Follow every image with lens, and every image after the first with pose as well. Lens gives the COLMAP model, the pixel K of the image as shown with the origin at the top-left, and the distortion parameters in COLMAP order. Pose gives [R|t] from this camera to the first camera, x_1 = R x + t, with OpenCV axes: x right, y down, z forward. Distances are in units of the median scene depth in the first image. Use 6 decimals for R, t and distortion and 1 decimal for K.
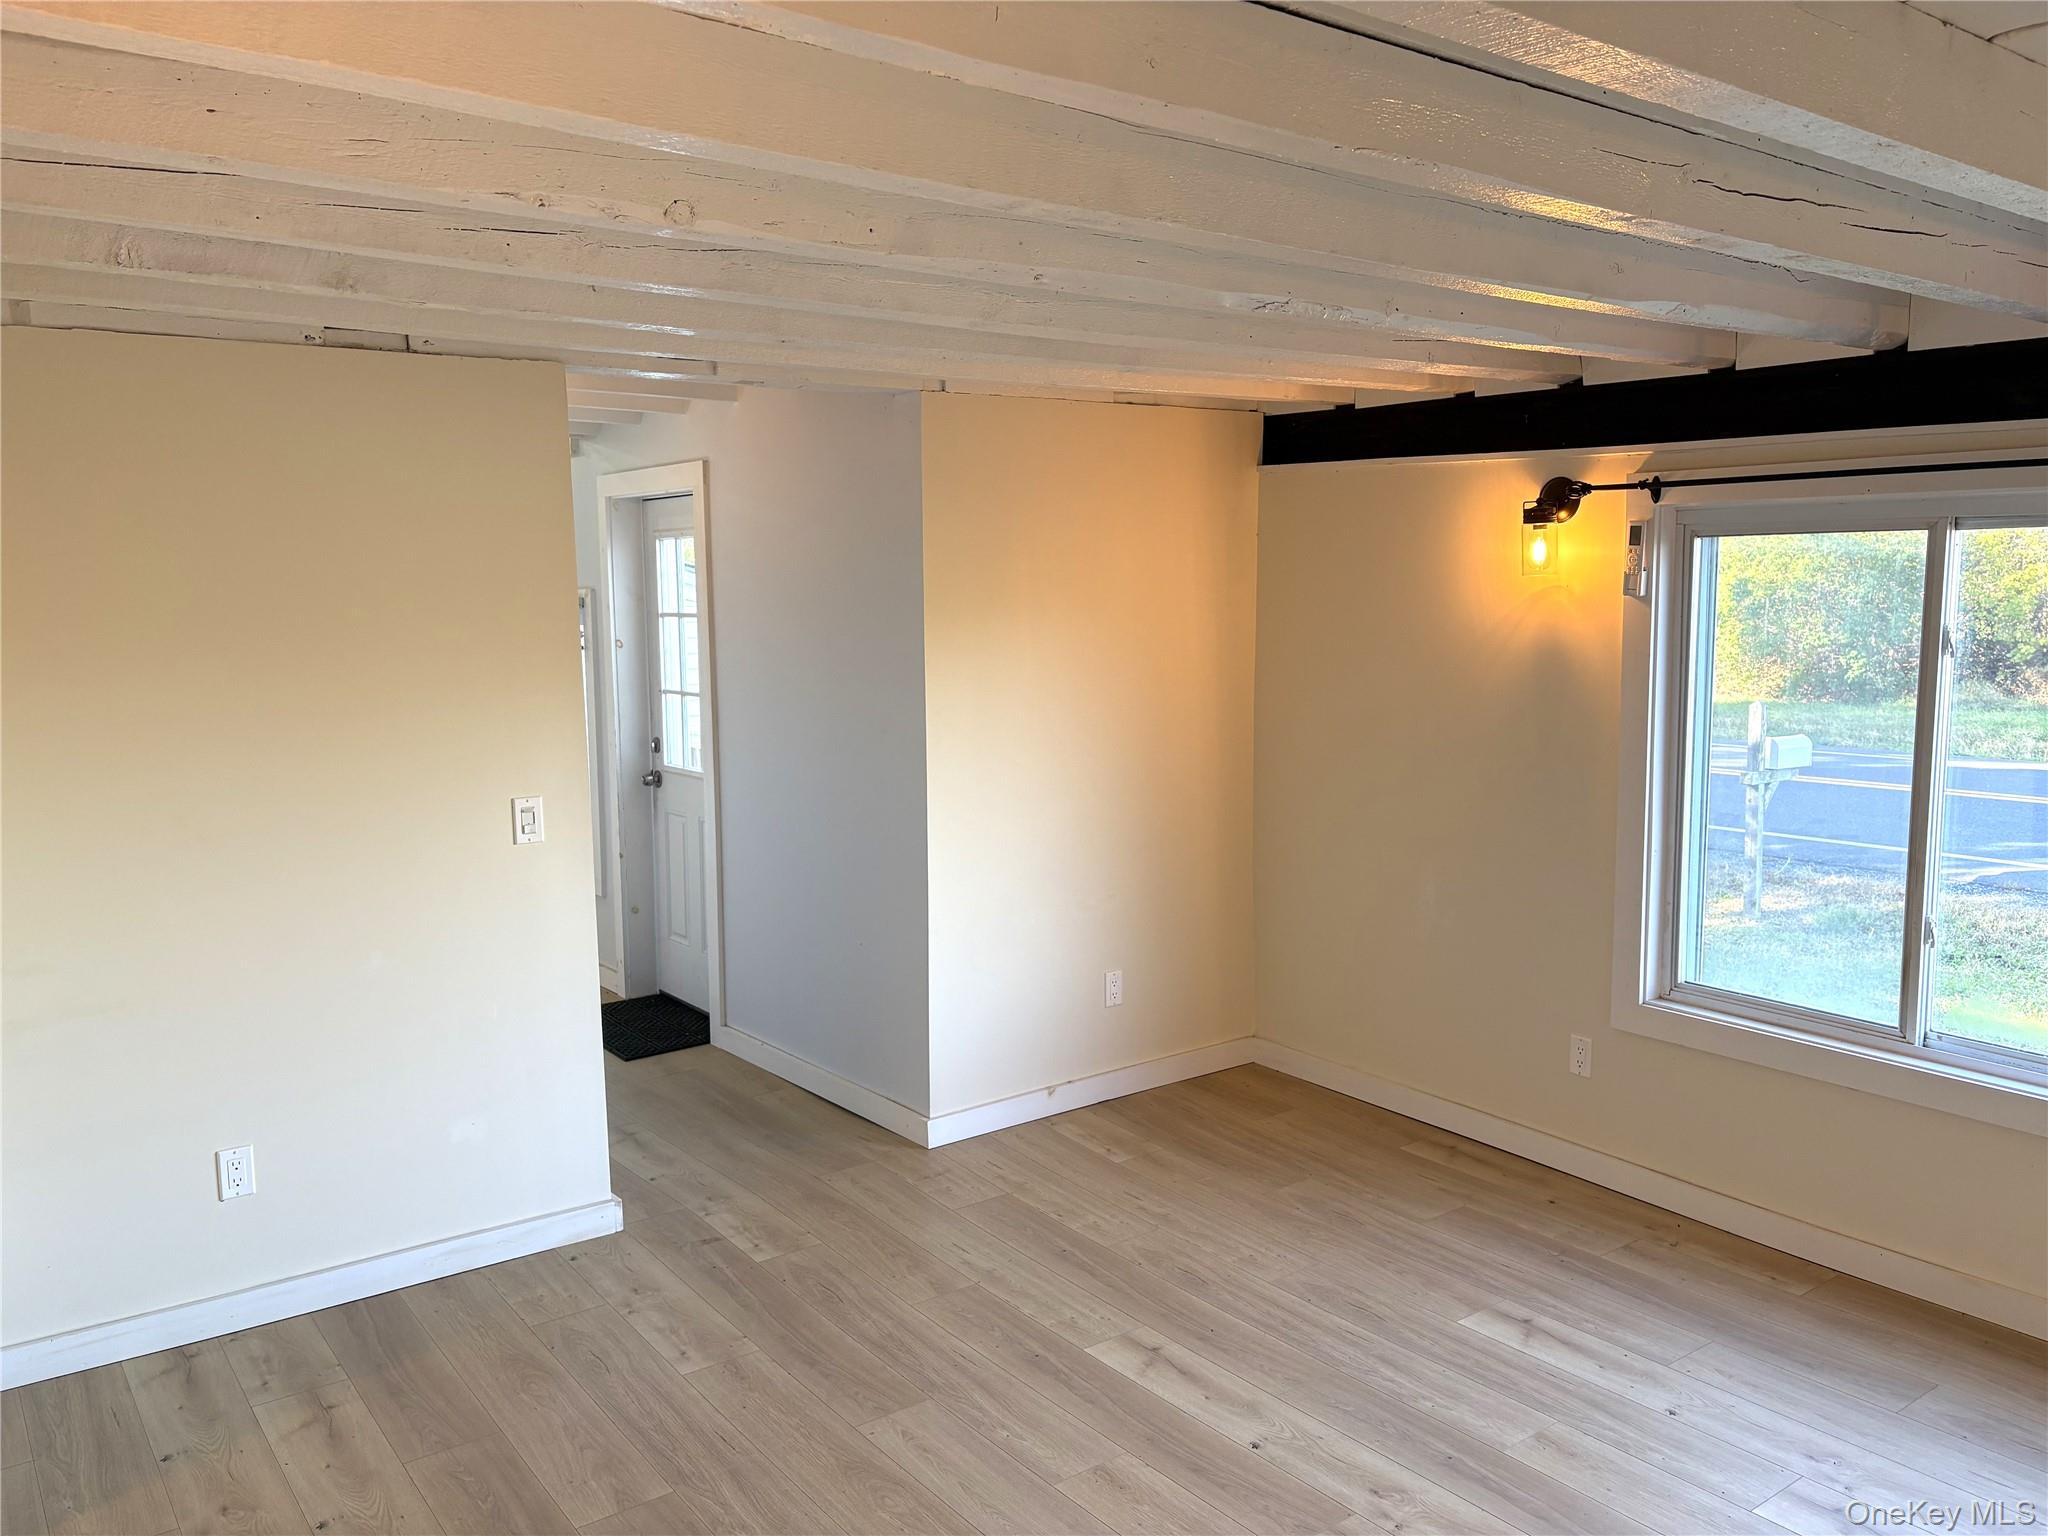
lens RADIAL K [[1566.6, 0, 1025.2], [0, 1566.6, 768.7], [0, 0, 1]] dist [0.059624, -0.048074]
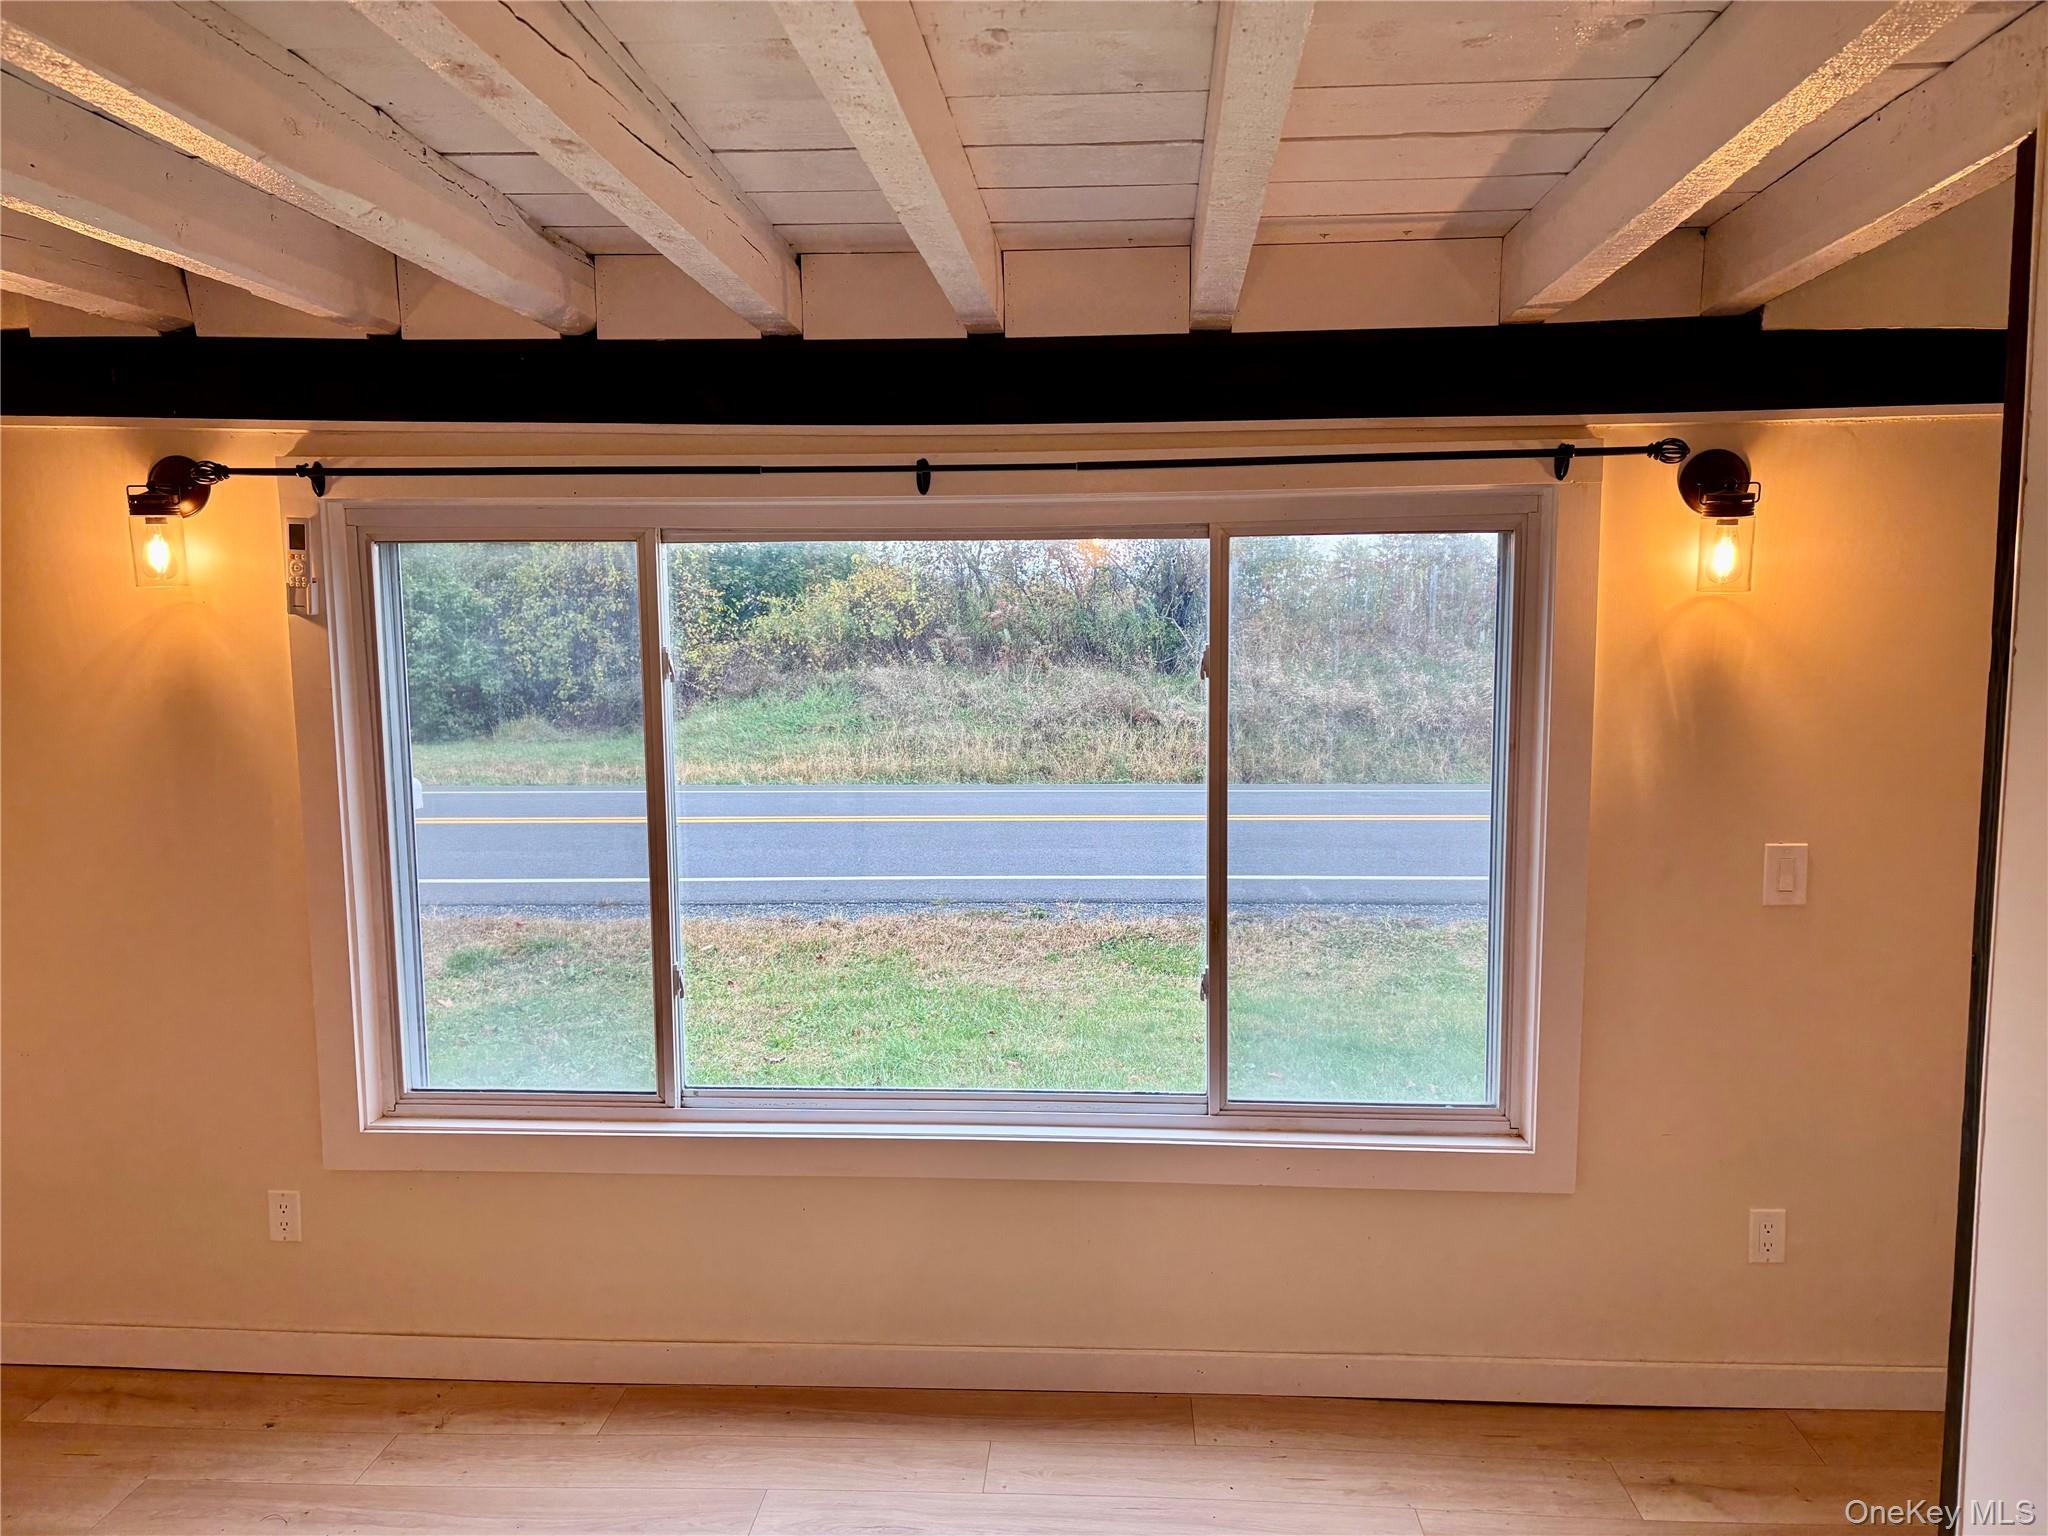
lens RADIAL K [[1566.6, 0, 1039.8], [0, 1566.6, 791.4], [0, 0, 1]] dist [0.059624, -0.048074]
pose [[0.649058, -0.080340, 0.756485, 0.024467], [0.091077, 0.995462, 0.027576, -0.011411], [-0.755267, 0.051000, 0.653430, 0.223101]]
